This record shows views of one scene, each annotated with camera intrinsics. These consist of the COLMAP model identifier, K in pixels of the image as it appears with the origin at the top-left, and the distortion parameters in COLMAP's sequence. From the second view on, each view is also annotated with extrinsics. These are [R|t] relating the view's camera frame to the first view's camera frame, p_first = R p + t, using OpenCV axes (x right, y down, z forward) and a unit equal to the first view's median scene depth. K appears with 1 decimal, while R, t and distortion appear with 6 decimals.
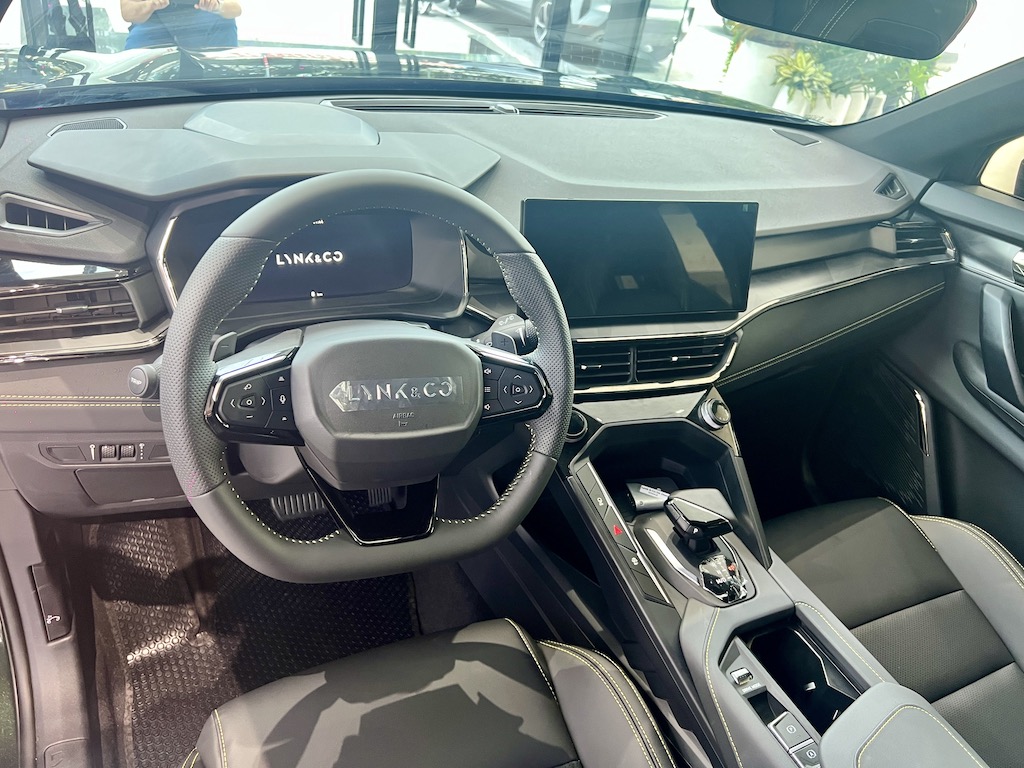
lens RADIAL K [[774.1, 0, 500.5], [0, 774.1, 340.8], [0, 0, 1]] dist [0.004249, -0.004311]
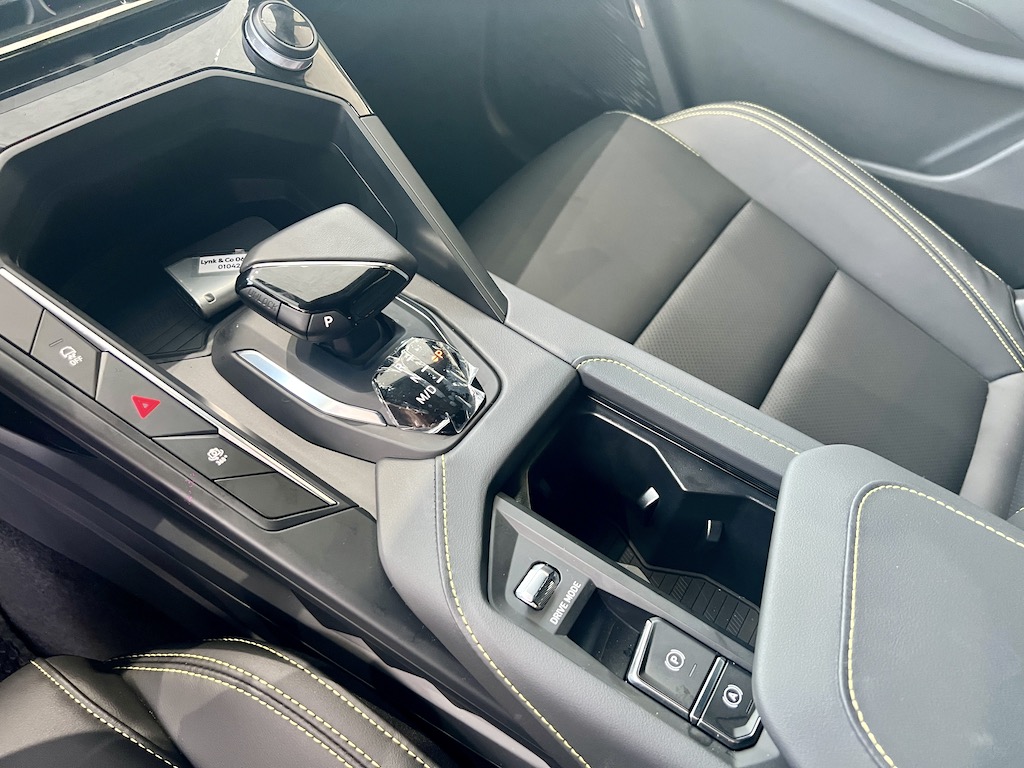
lens RADIAL K [[774.1, 0, 511.4], [0, 774.1, 384.4], [0, 0, 1]] dist [0.004249, -0.004311]
pose [[0.850897, -0.449362, 0.272118, 0.199265], [0.305459, 0.844637, 0.439641, 0.117718], [-0.427399, -0.290968, 0.855960, 0.572773]]
